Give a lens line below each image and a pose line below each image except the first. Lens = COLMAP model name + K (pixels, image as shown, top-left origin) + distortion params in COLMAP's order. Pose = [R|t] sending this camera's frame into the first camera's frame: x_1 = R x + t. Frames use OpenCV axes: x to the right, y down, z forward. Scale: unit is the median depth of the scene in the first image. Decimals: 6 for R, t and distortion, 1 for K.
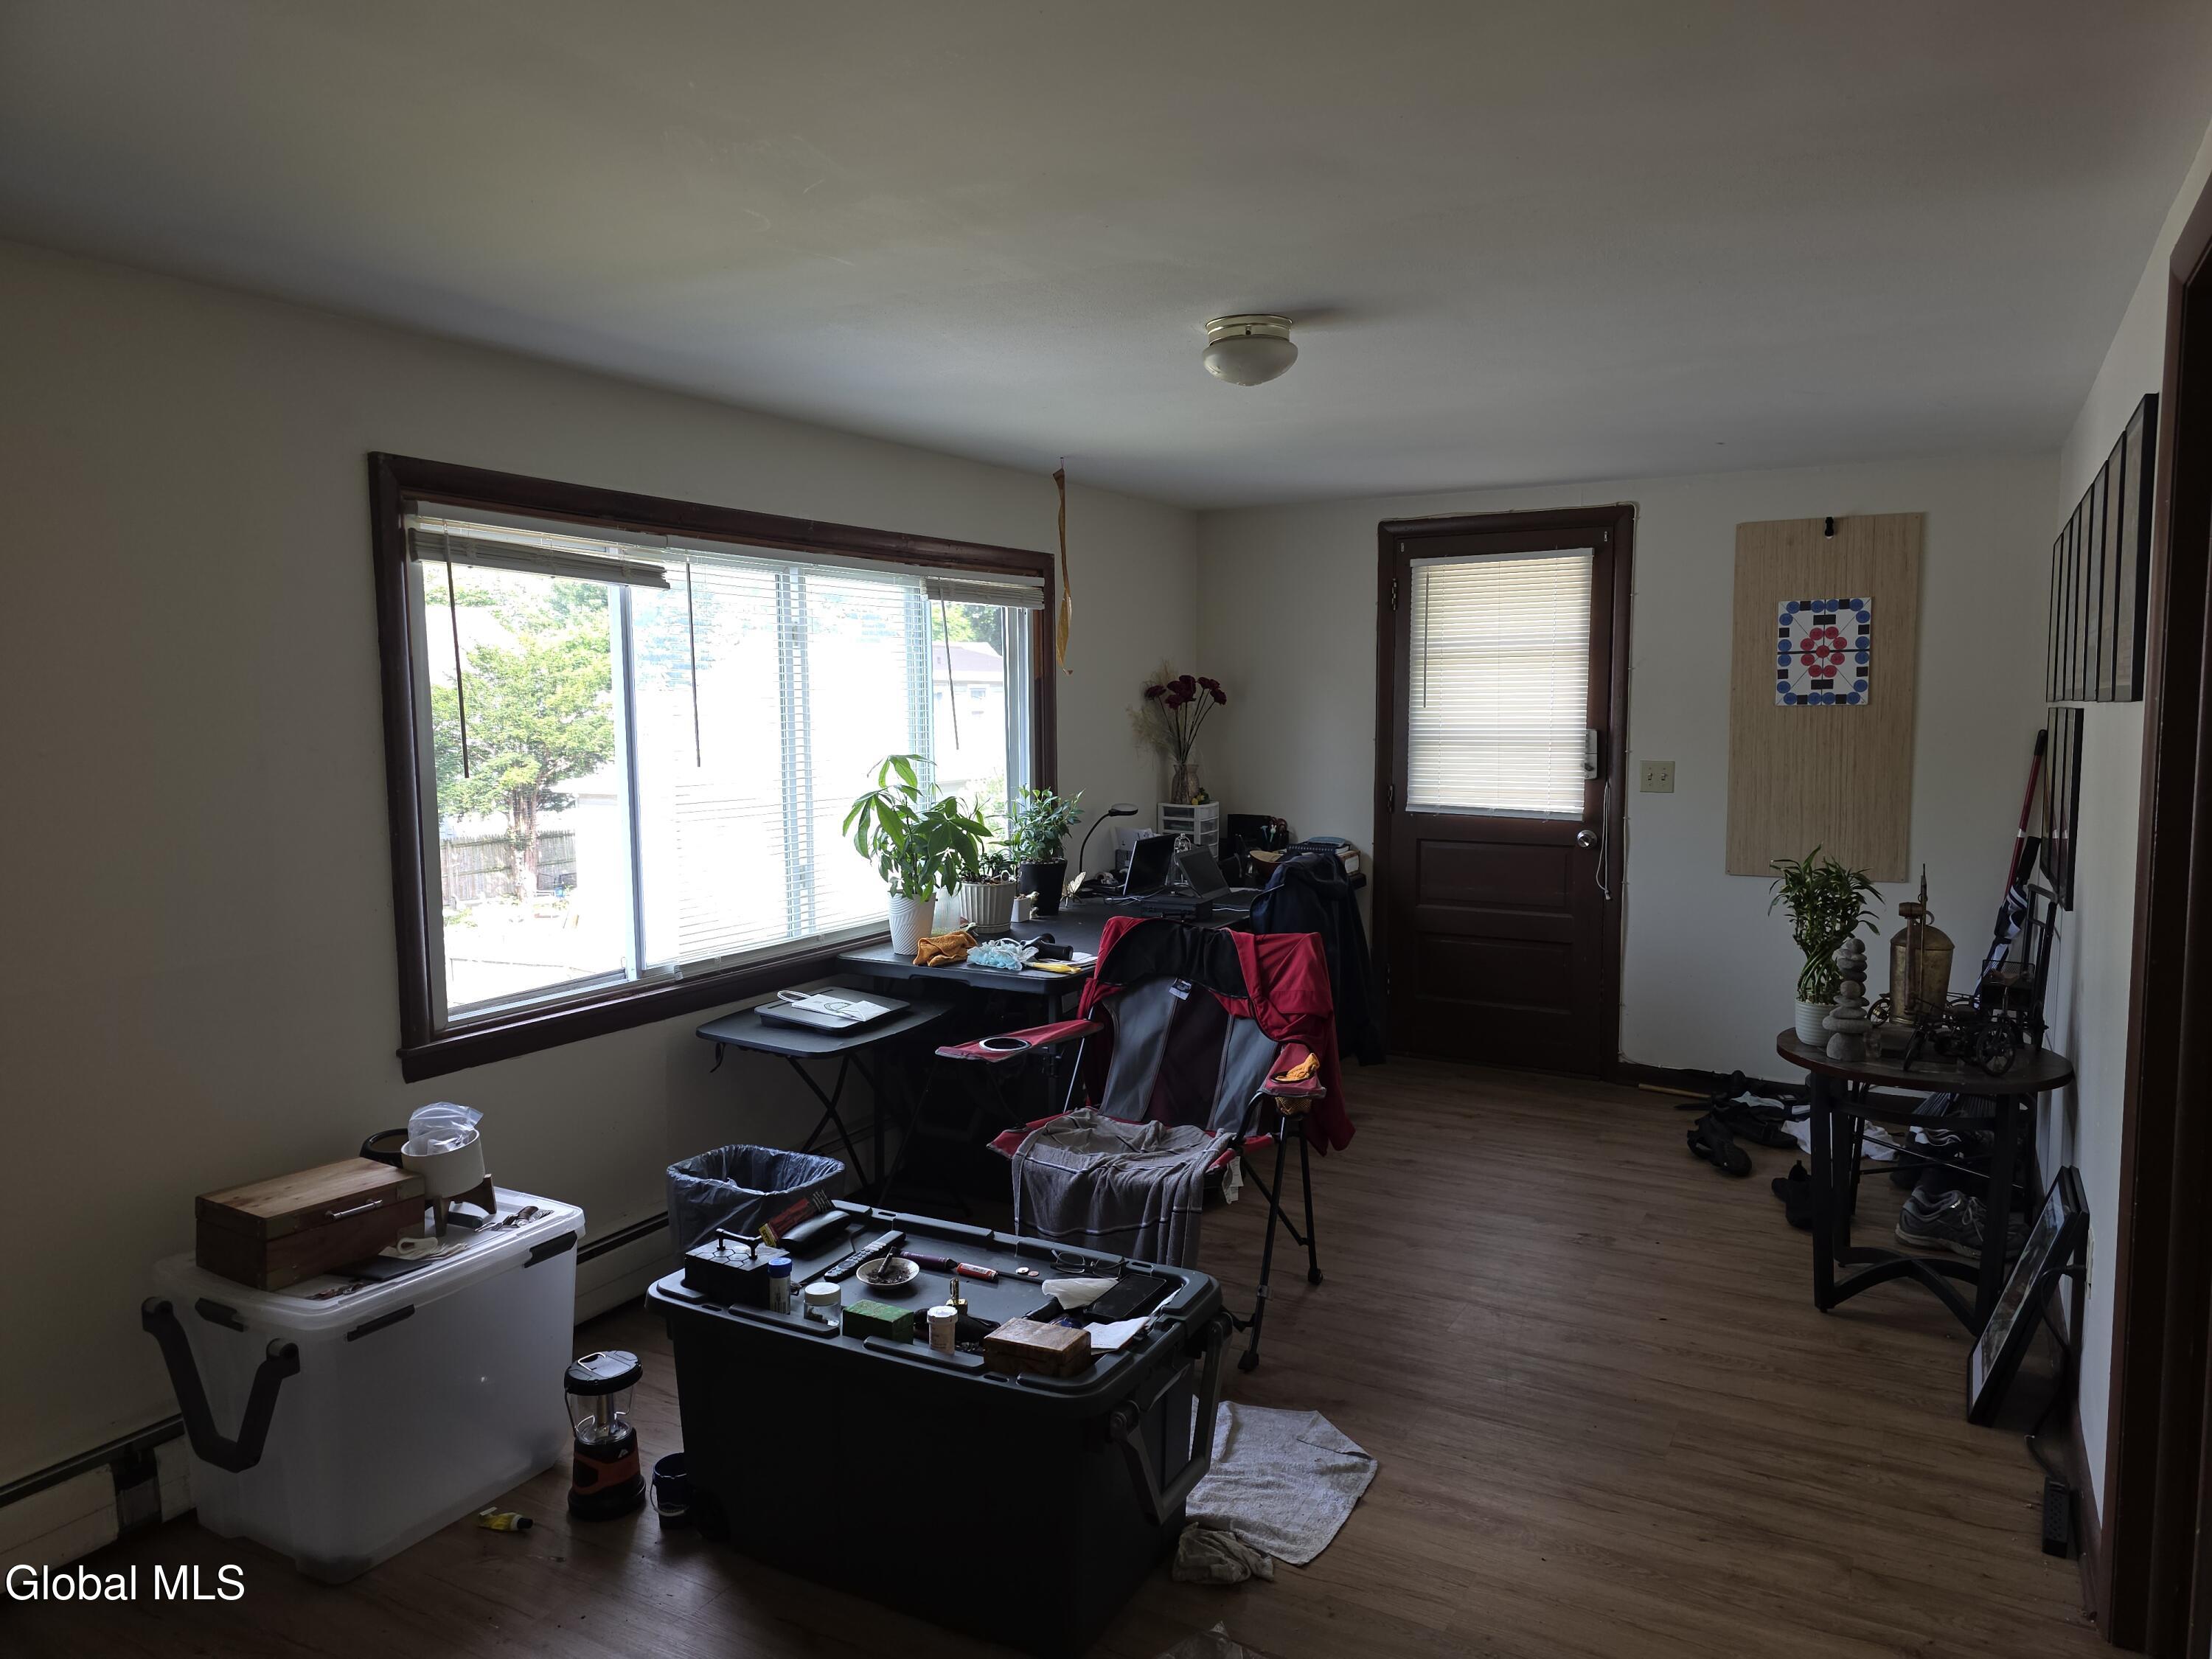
lens RADIAL K [[1491.4, 0, 1105.9], [0, 1491.4, 833.2], [0, 0, 1]] dist [0.058515, -0.055106]
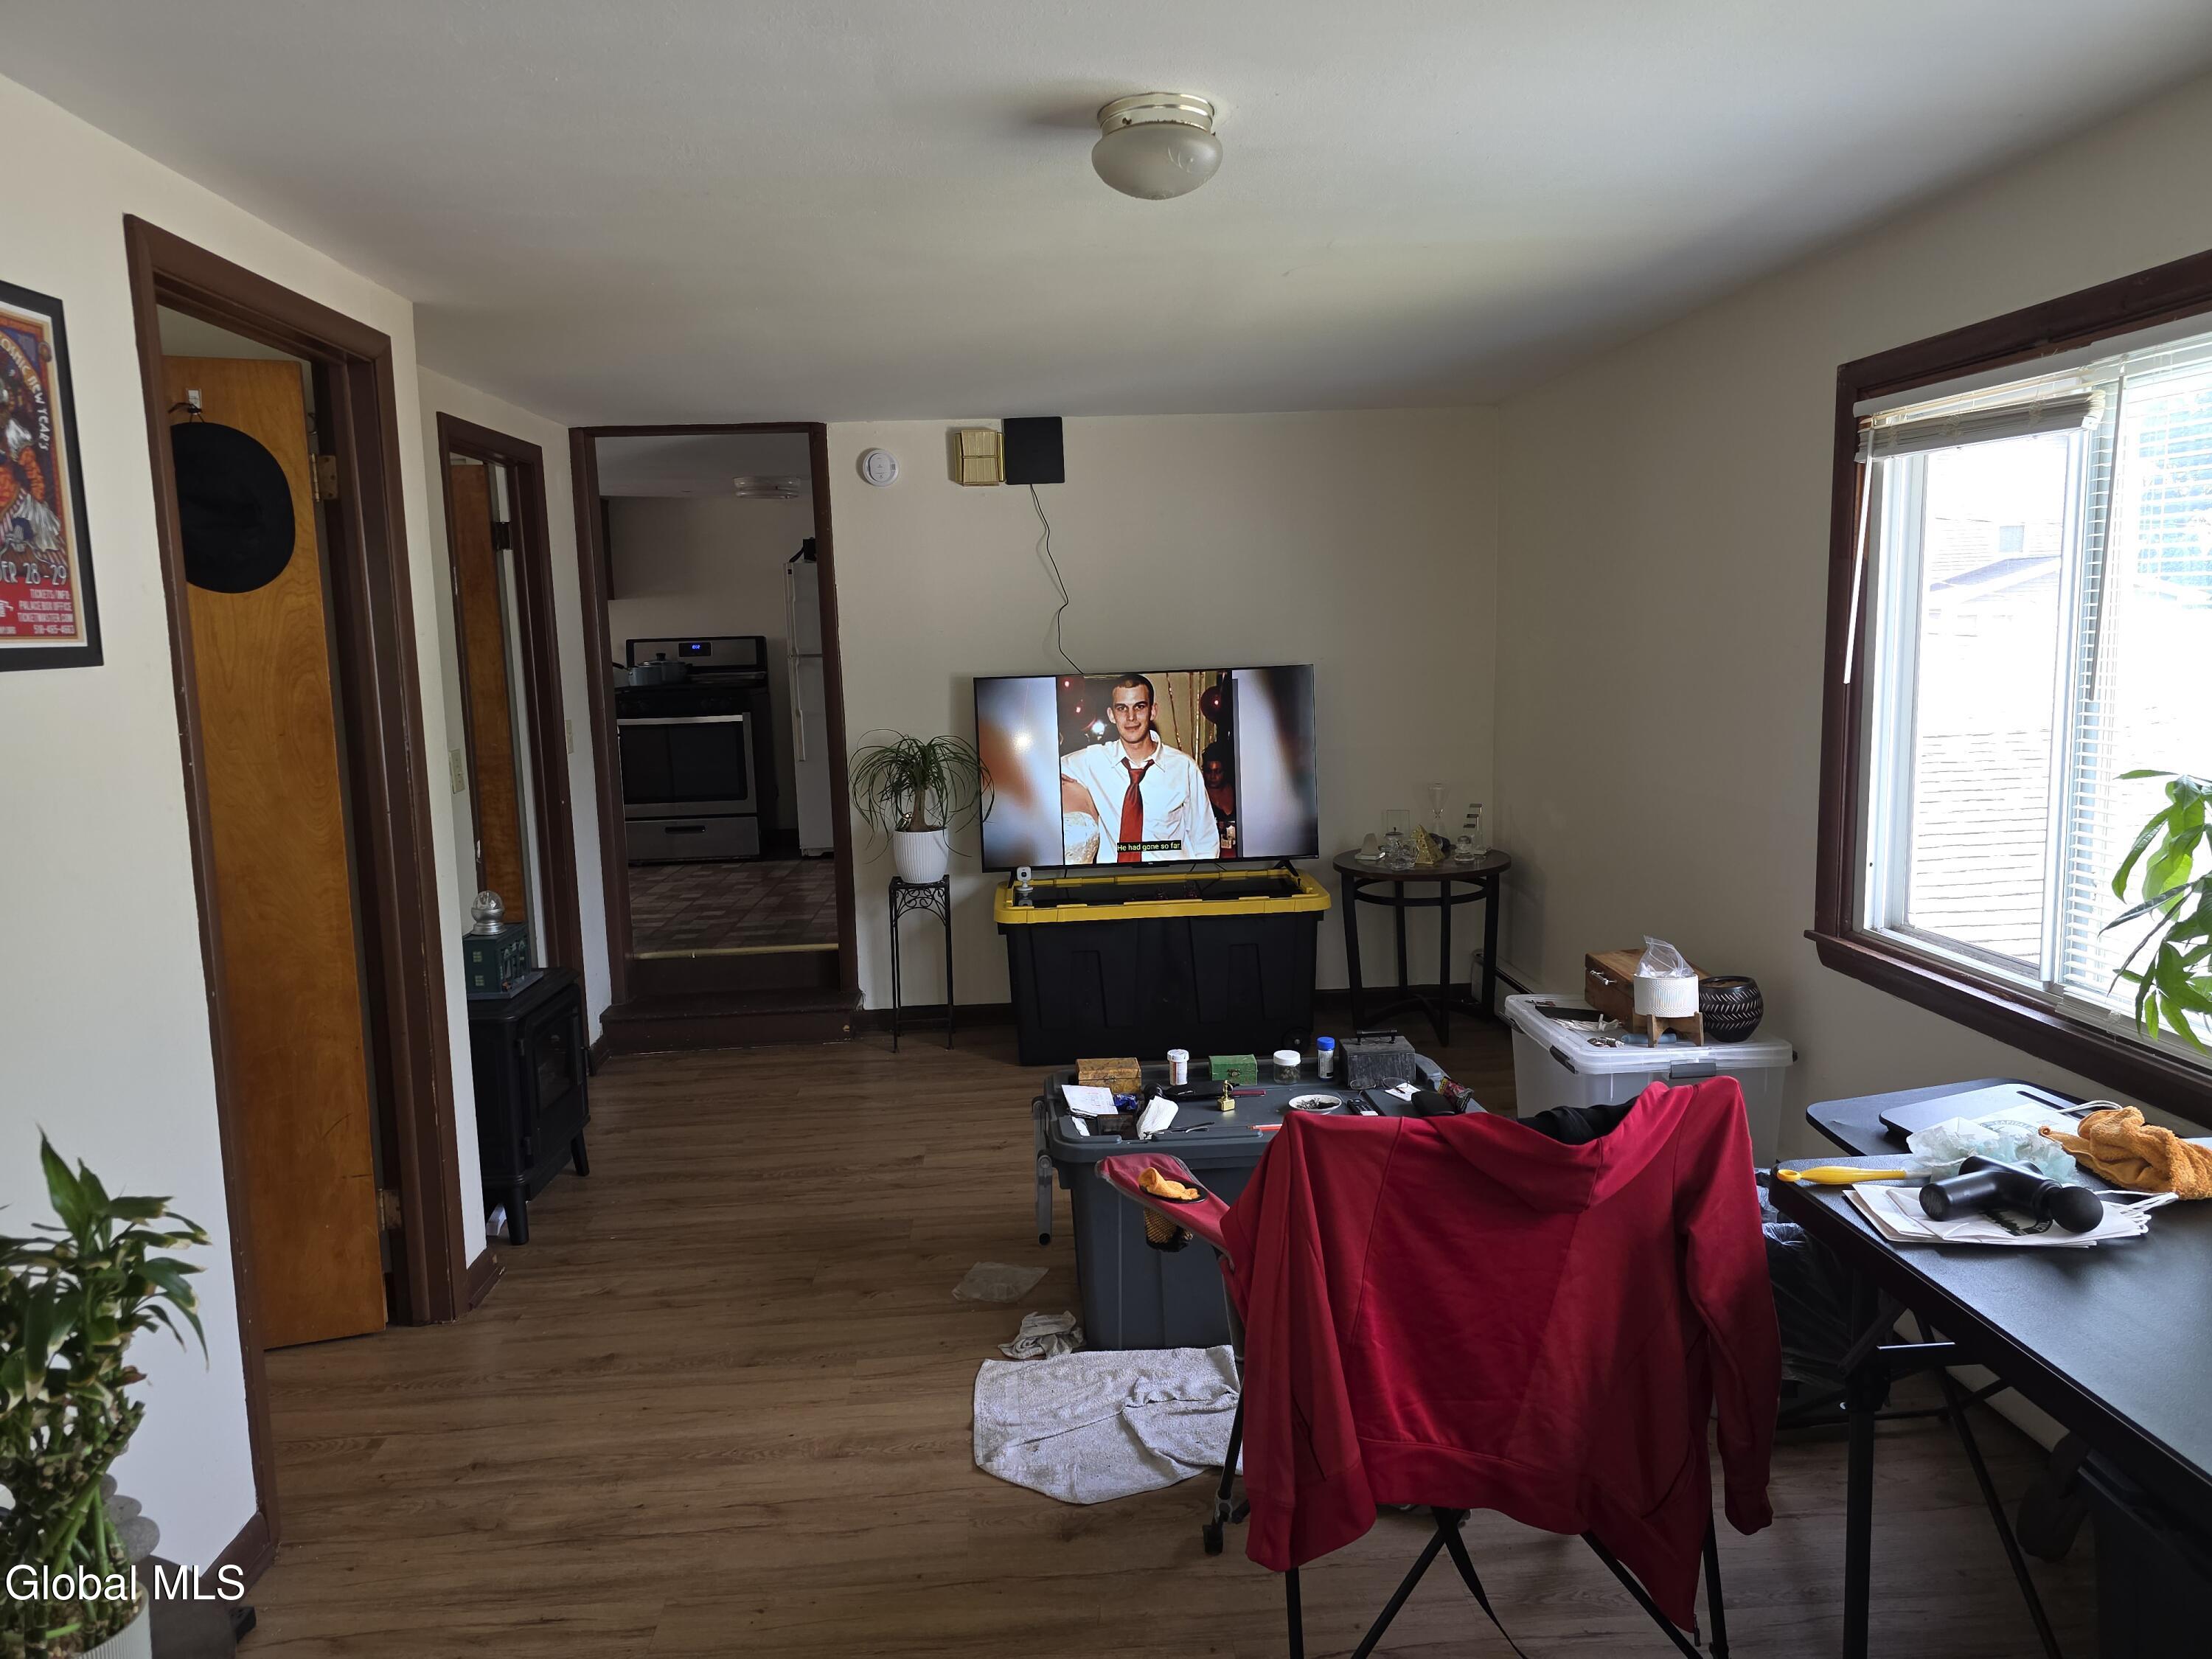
lens RADIAL K [[1491.4, 0, 1106.3], [0, 1491.4, 825.8], [0, 0, 1]] dist [0.058515, -0.055106]
pose [[-0.843306, 0.102857, -0.527499, 0.560368], [-0.014561, 0.976782, 0.213742, -0.164024], [0.537236, 0.187930, -0.822229, 1.730694]]
